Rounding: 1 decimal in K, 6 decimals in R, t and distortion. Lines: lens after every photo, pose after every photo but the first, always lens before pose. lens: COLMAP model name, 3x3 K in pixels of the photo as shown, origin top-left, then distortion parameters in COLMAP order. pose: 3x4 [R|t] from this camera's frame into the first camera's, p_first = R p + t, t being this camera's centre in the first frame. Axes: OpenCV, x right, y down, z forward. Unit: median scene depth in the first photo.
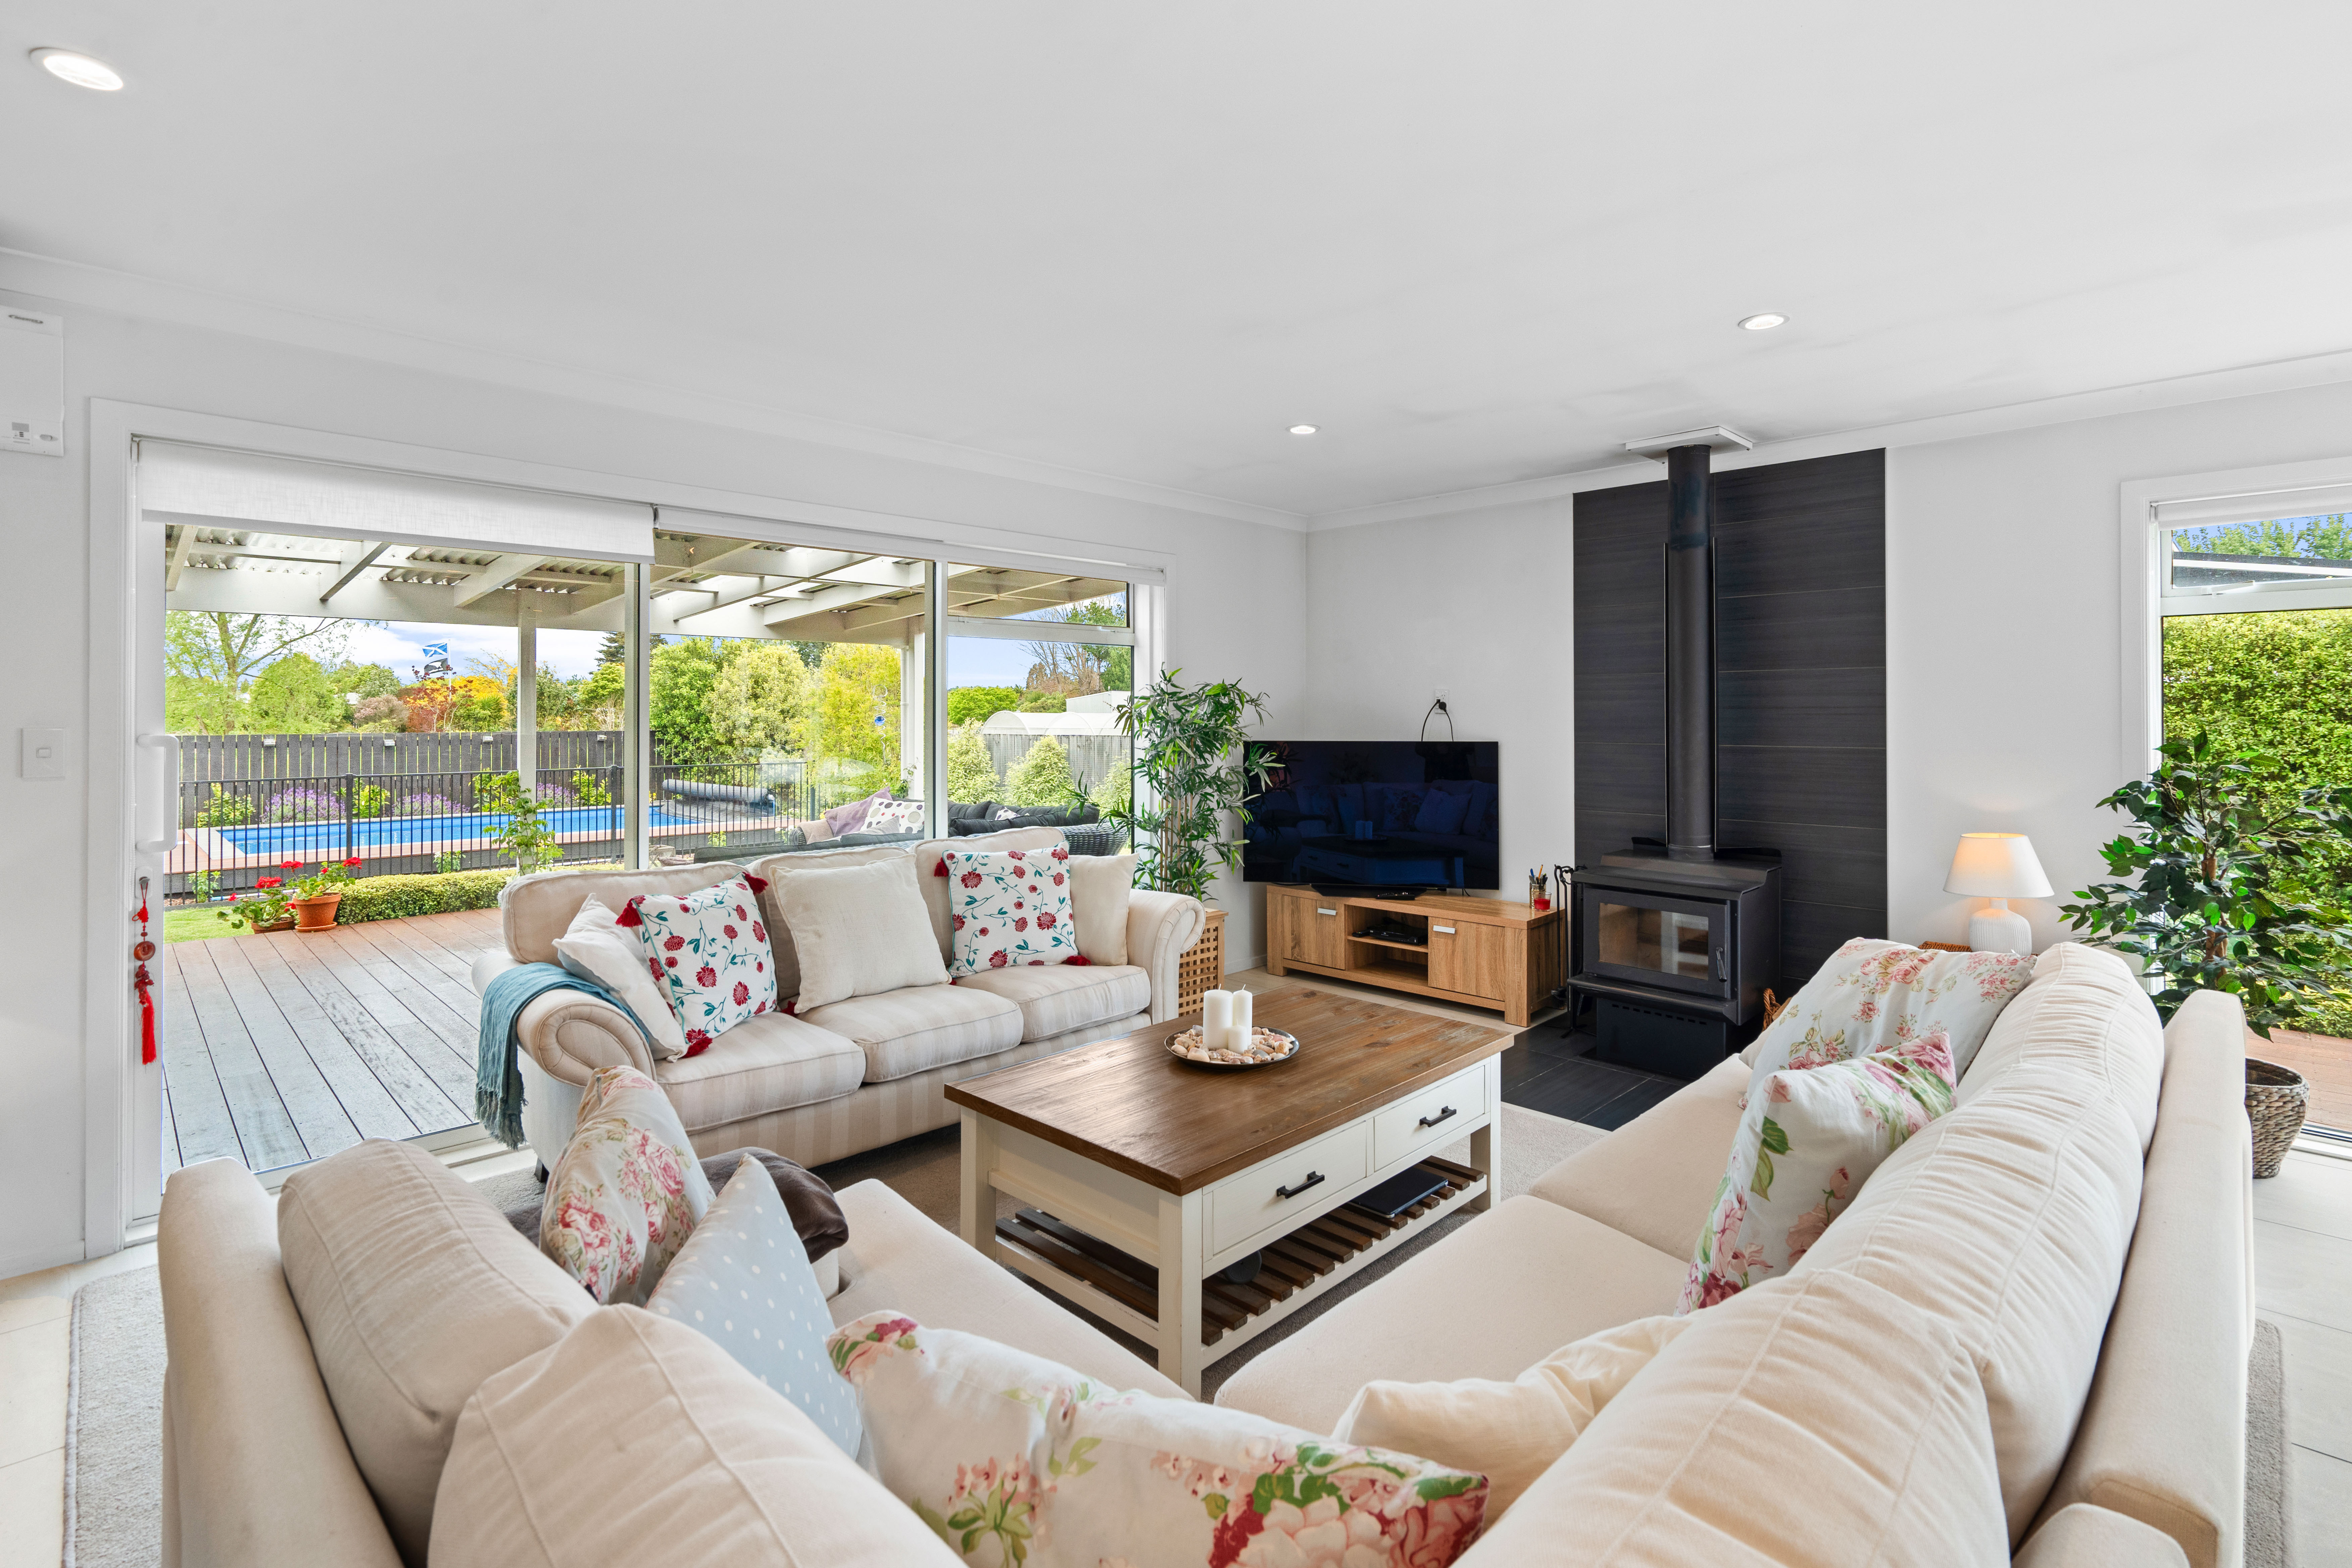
lens RADIAL K [[1088.0, 0, 1173.5], [0, 1088.0, 710.4], [0, 0, 1]] dist [-0.002064, 0.000288]
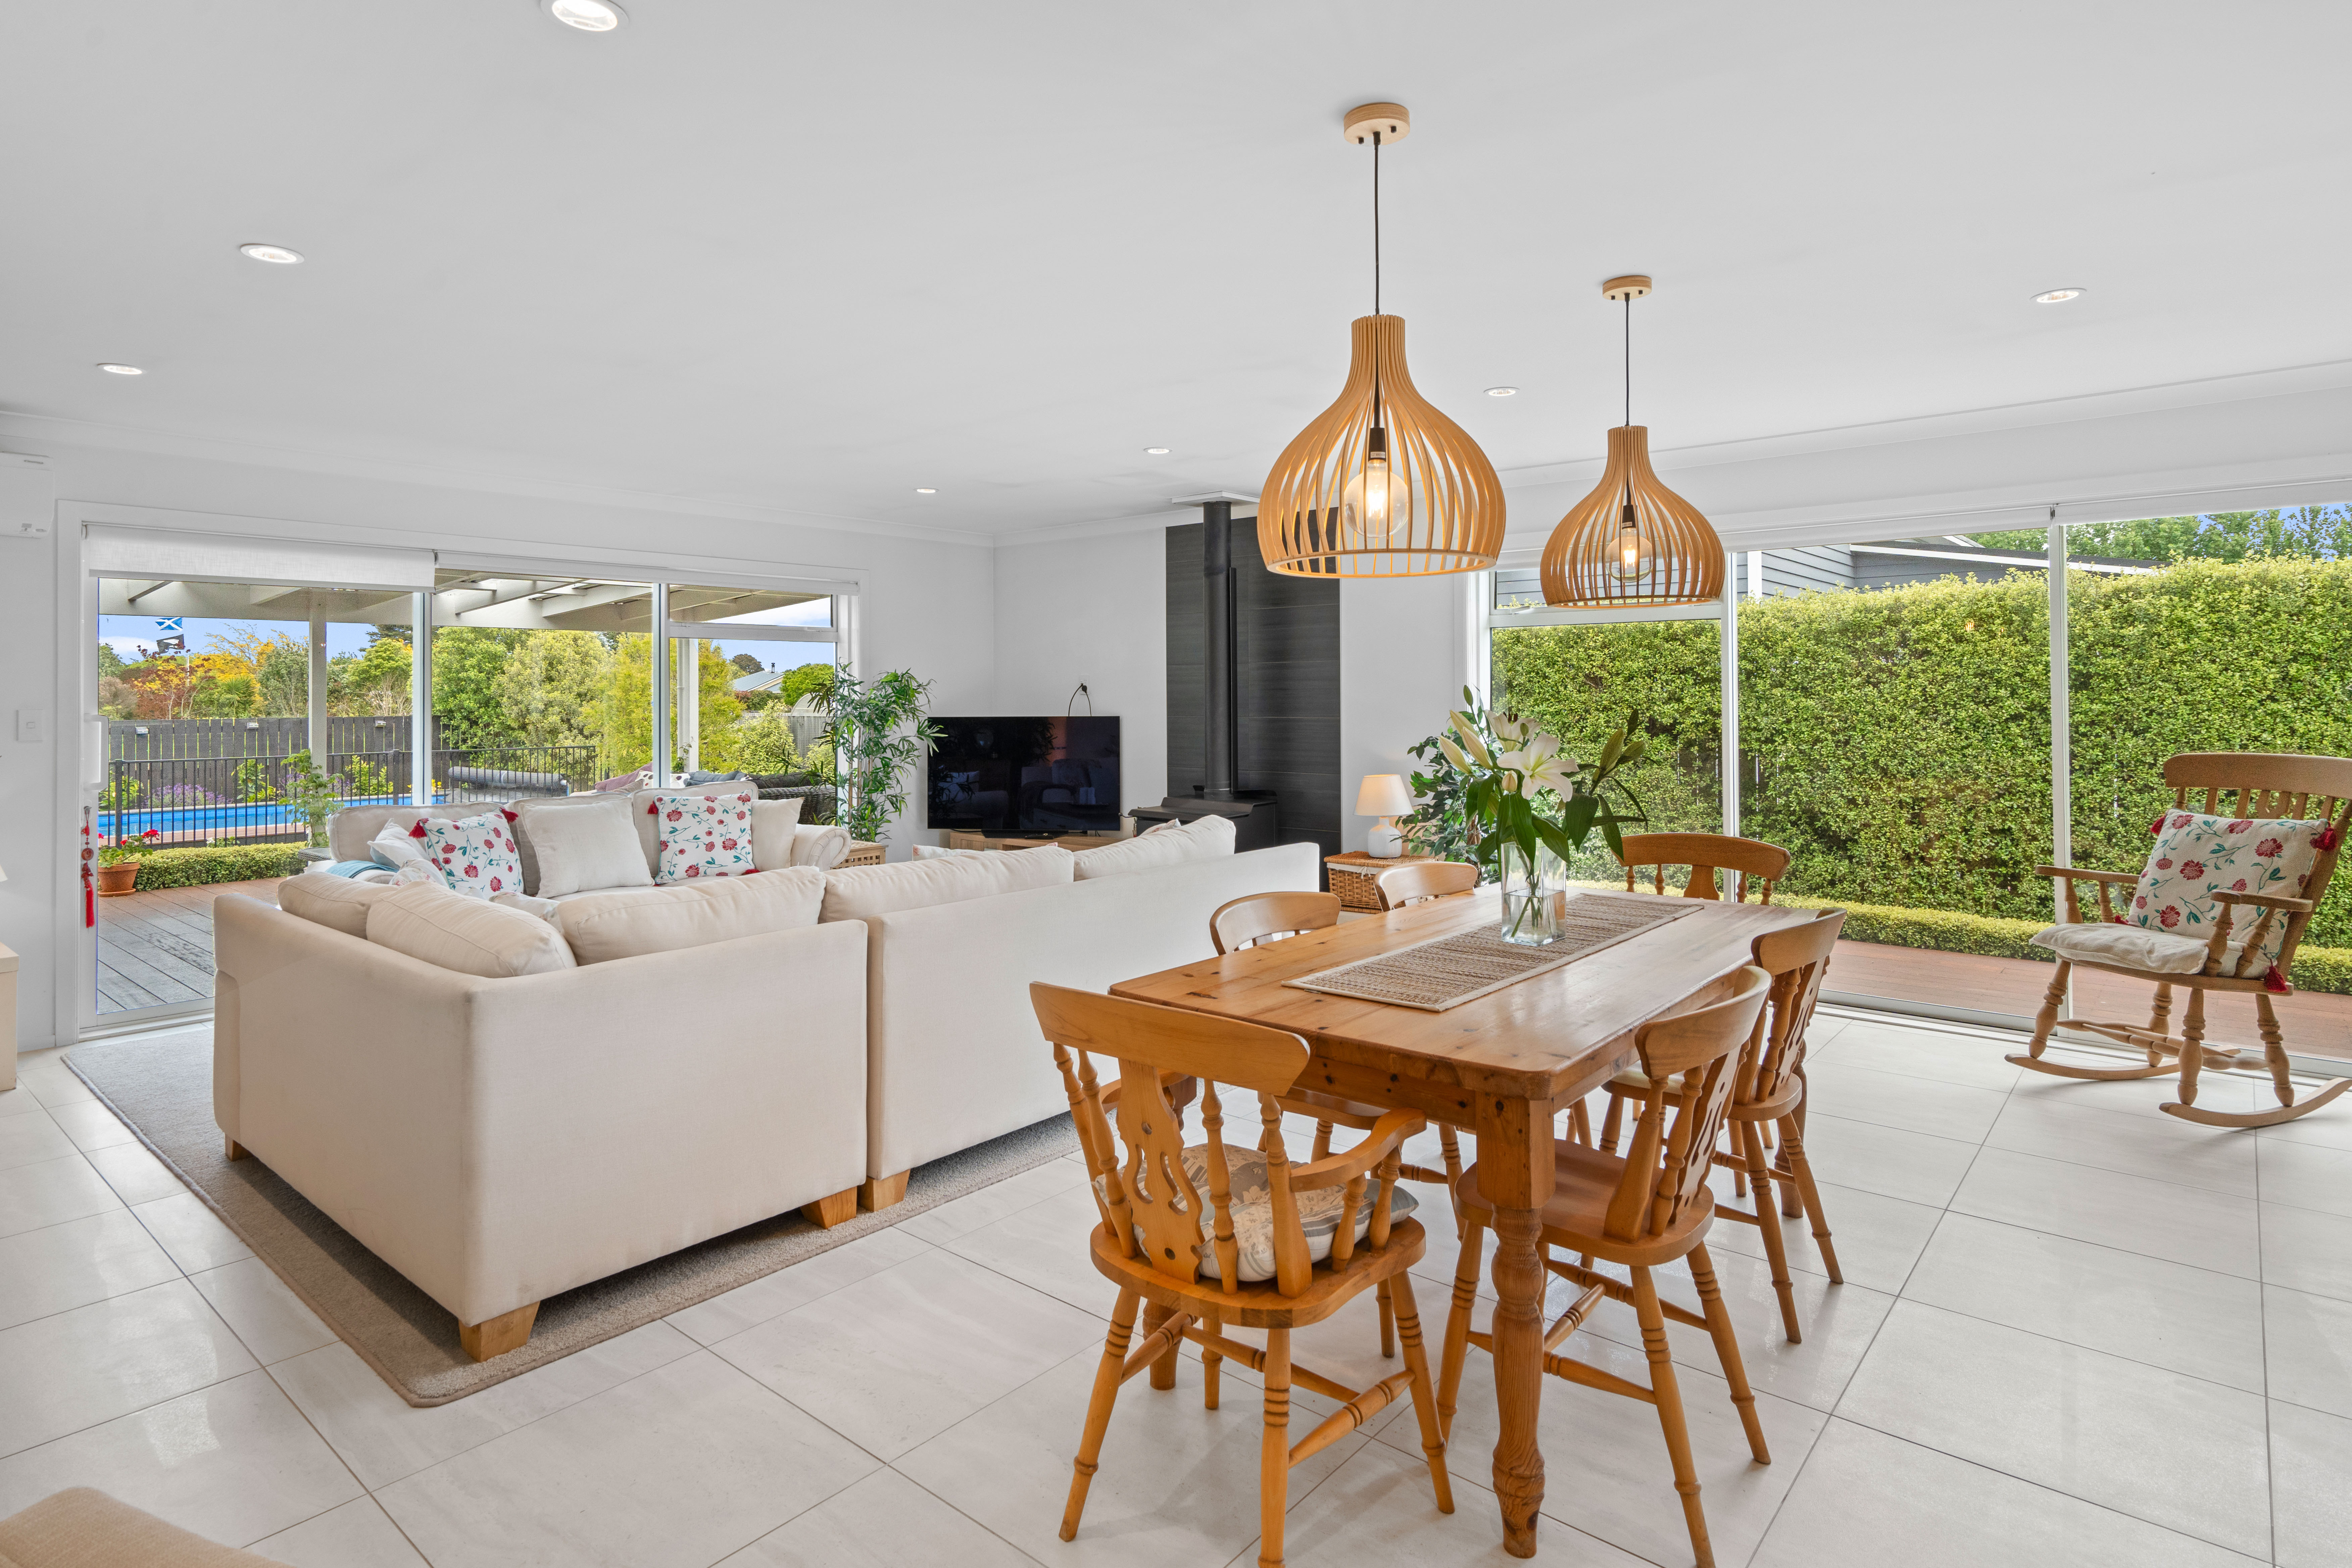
lens RADIAL K [[1246.6, 0, 1179.5], [0, 1246.6, 685.4], [0, 0, 1]] dist [0.003601, -0.002100]
pose [[0.996019, -0.004741, 0.089014, 0.248515], [0.005078, 0.999981, -0.003550, -0.002233], [-0.088996, 0.003988, 0.996024, -0.510366]]
